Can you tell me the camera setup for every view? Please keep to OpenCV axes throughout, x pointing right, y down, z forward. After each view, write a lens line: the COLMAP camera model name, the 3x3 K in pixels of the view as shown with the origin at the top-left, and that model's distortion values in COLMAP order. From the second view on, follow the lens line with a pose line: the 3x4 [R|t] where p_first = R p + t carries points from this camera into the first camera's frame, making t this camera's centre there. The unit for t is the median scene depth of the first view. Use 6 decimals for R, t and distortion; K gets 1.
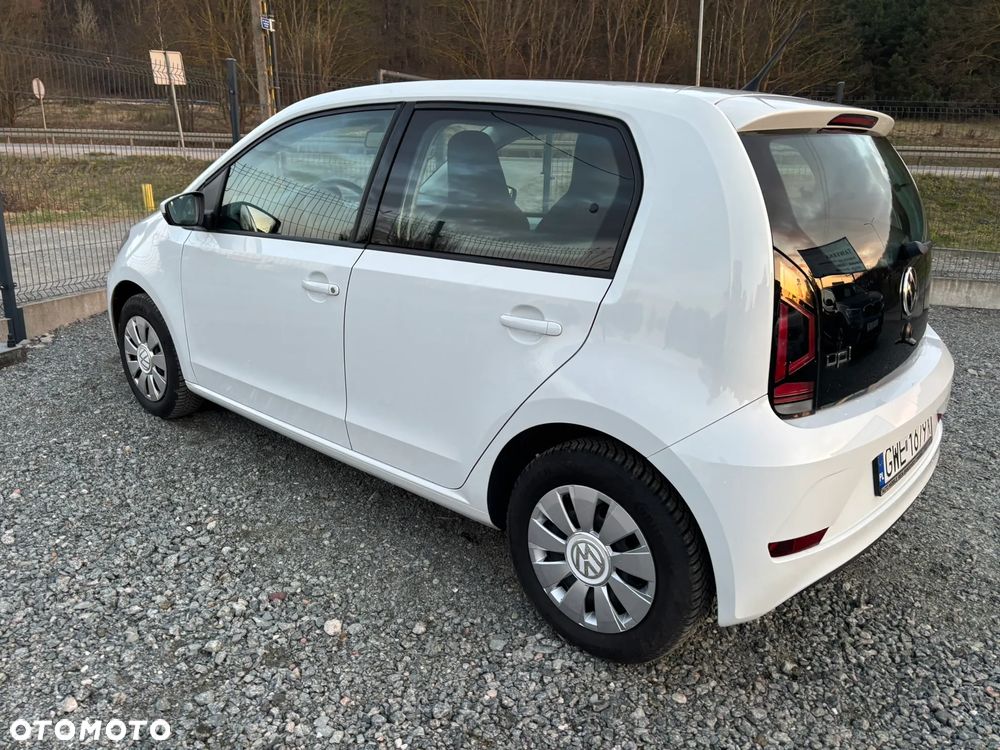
lens RADIAL K [[753.1, 0, 494.8], [0, 753.1, 379.7], [0, 0, 1]] dist [0.063068, -0.070979]
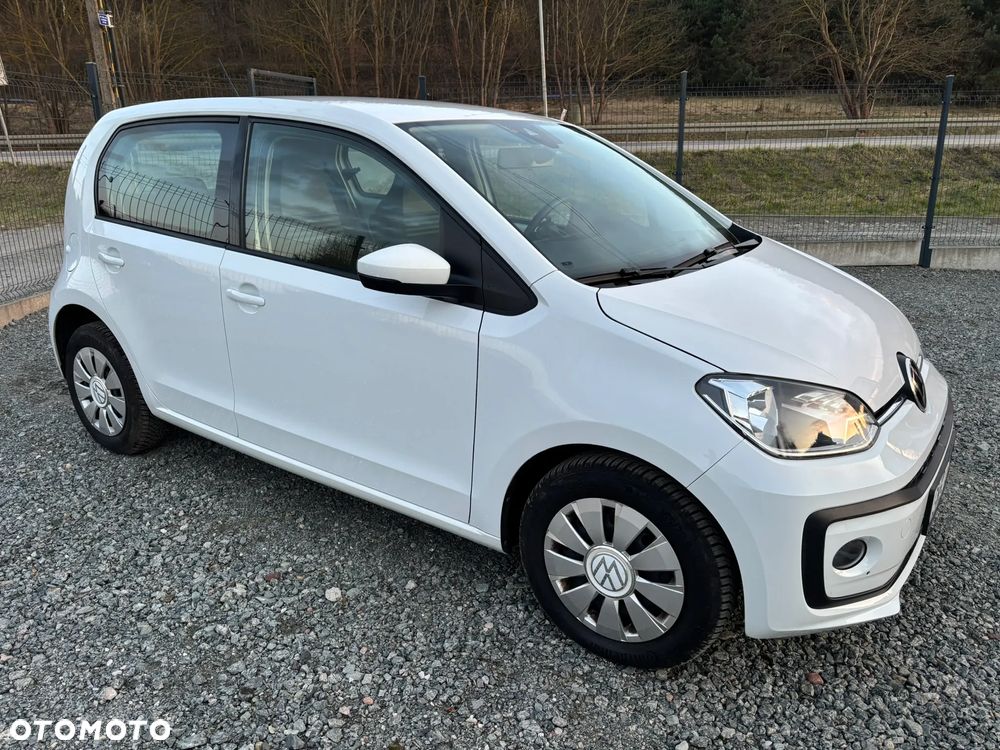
lens RADIAL K [[753.1, 0, 500.3], [0, 753.1, 376.6], [0, 0, 1]] dist [0.063068, -0.070979]
pose [[0.980201, -0.095942, 0.173211, -0.128212], [0.093685, 0.995377, 0.021177, 0.007656], [-0.174442, -0.004531, 0.984657, -0.125920]]
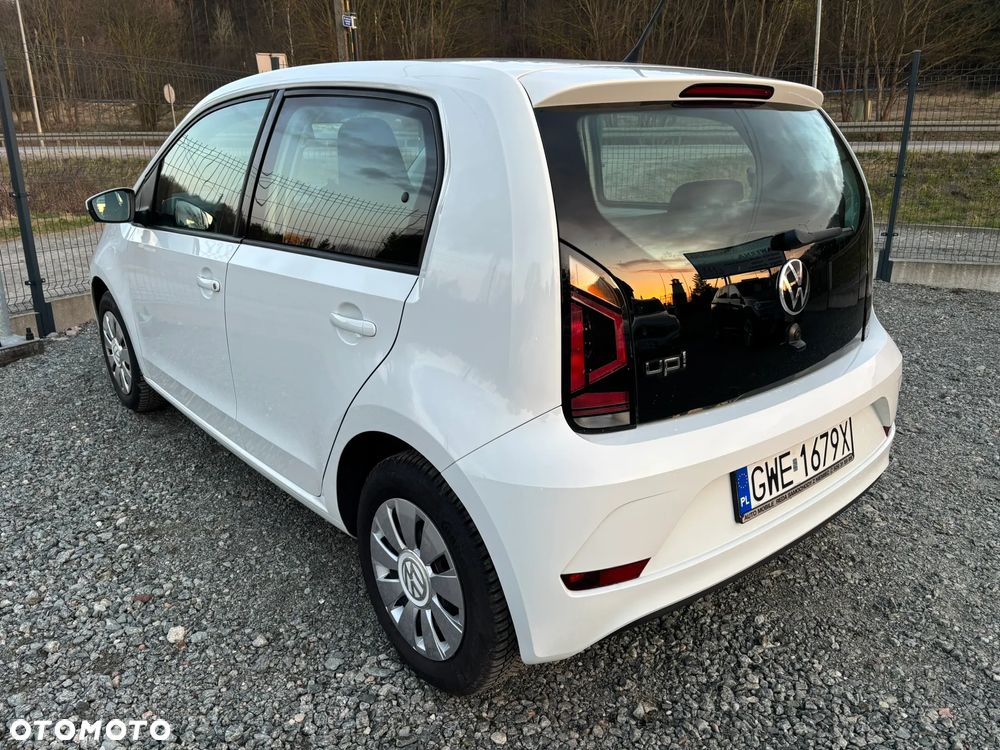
lens RADIAL K [[753.1, 0, 501.8], [0, 753.1, 378.9], [0, 0, 1]] dist [0.063068, -0.070979]
pose [[0.989358, 0.013879, -0.144837, 0.317079], [-0.012258, 0.999852, 0.012081, -0.017171], [0.144984, -0.010177, 0.989382, 0.092109]]
